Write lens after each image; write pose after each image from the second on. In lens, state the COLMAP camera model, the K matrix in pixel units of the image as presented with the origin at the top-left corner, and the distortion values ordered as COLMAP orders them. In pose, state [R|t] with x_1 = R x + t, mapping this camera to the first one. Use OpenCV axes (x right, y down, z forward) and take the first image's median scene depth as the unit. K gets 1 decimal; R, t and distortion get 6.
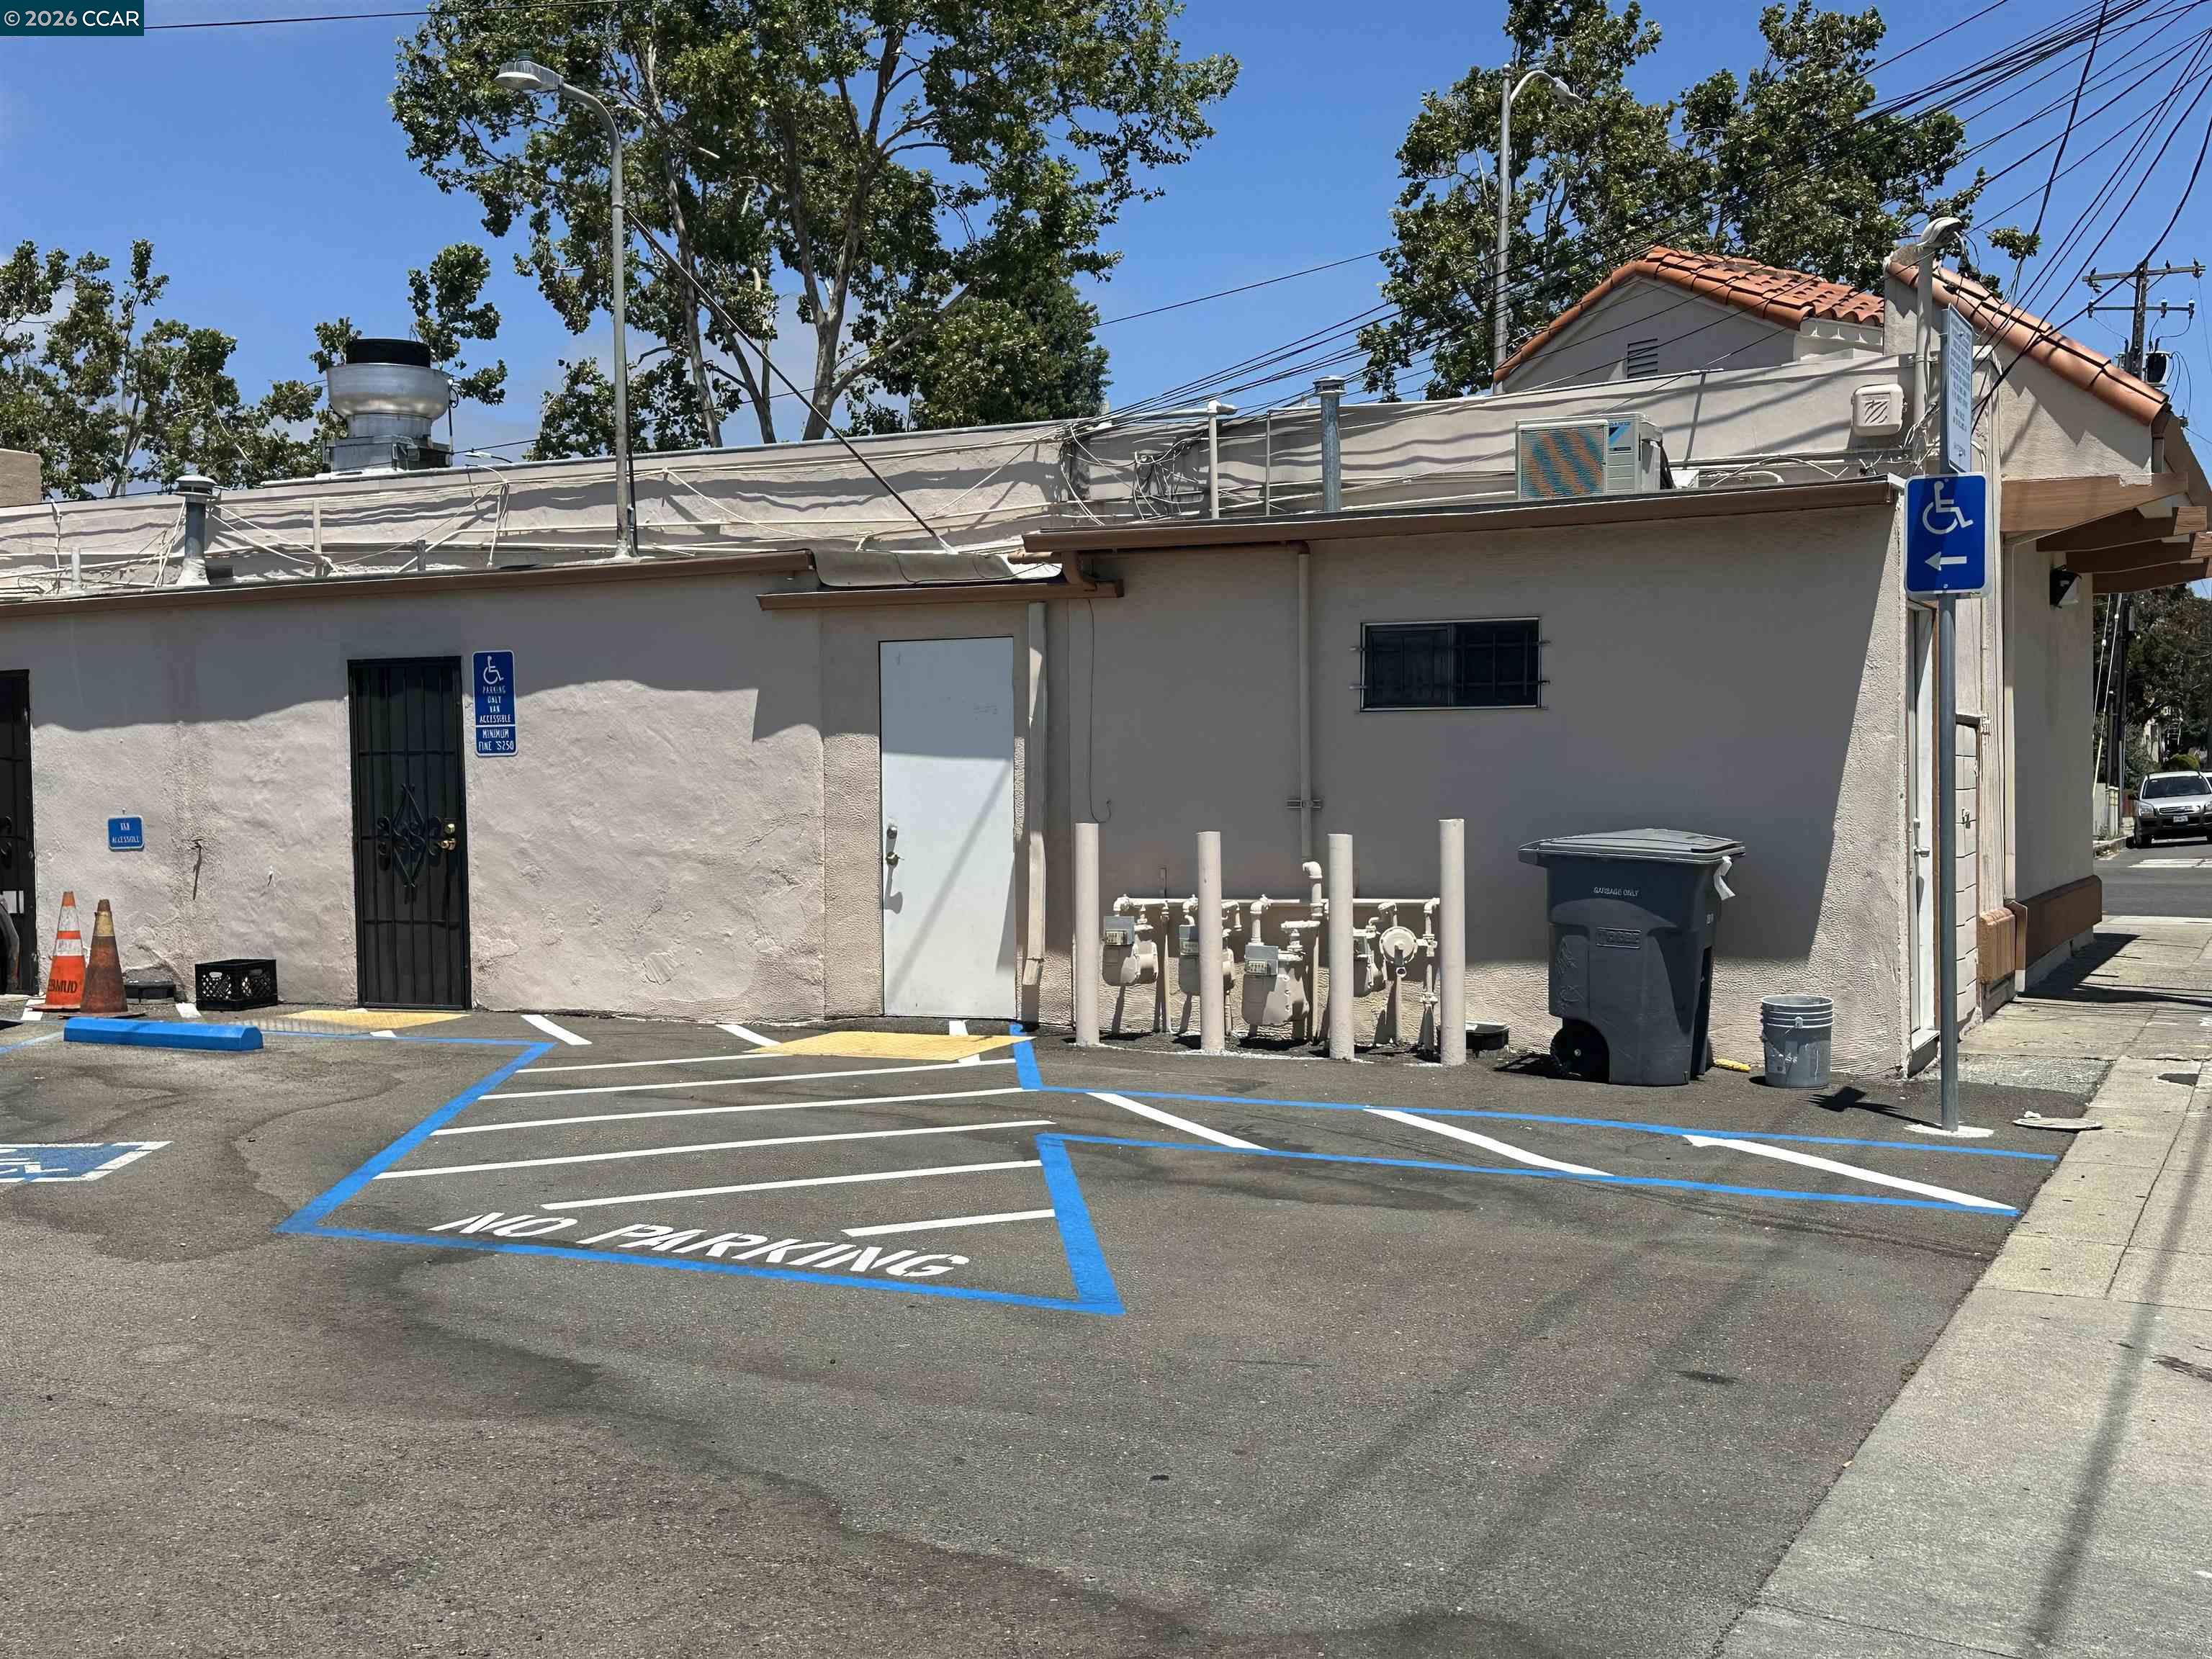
lens RADIAL K [[2456.8, 0, 1104.9], [0, 2456.8, 825.1], [0, 0, 1]] dist [0.056090, 0.000000]
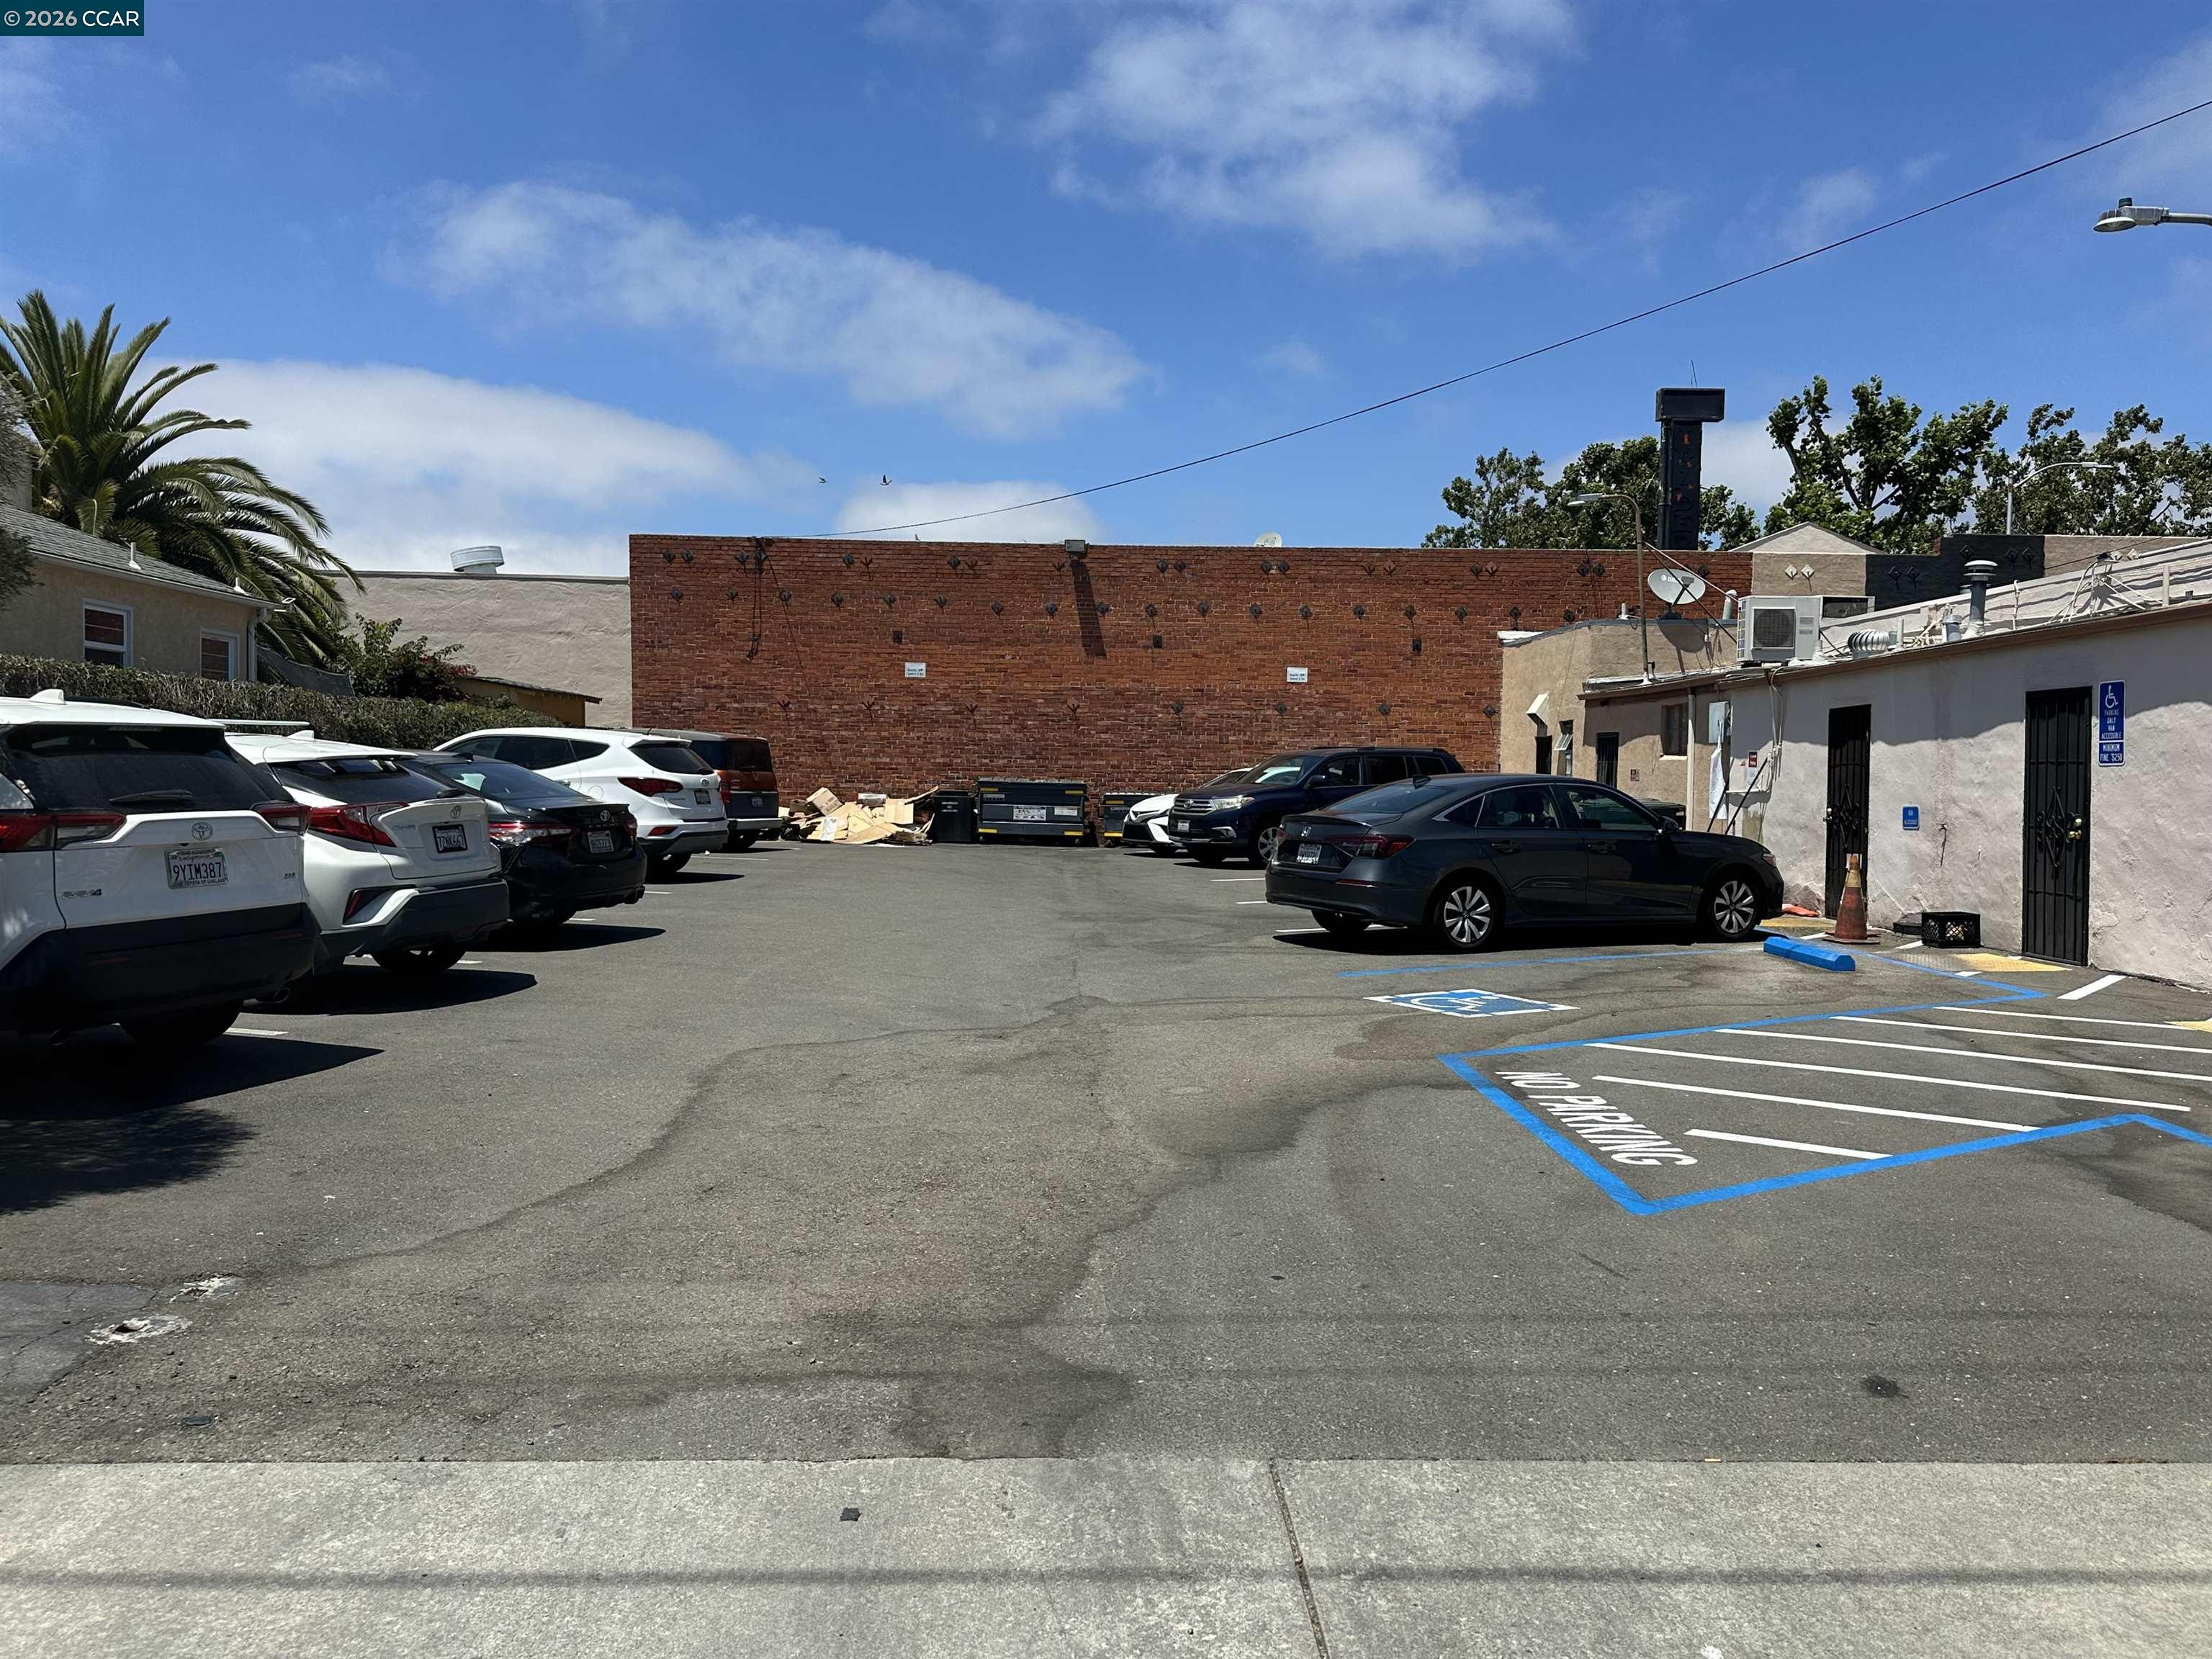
lens RADIAL K [[1691.8, 0, 1103.7], [0, 1691.8, 829.4], [0, 0, 1]] dist [-0.004383, -0.015176]
pose [[0.458057, 0.045238, -0.887771, 0.277708], [-0.035633, 0.998836, 0.032512, -0.005442], [0.888209, 0.016741, 0.459135, 0.159441]]
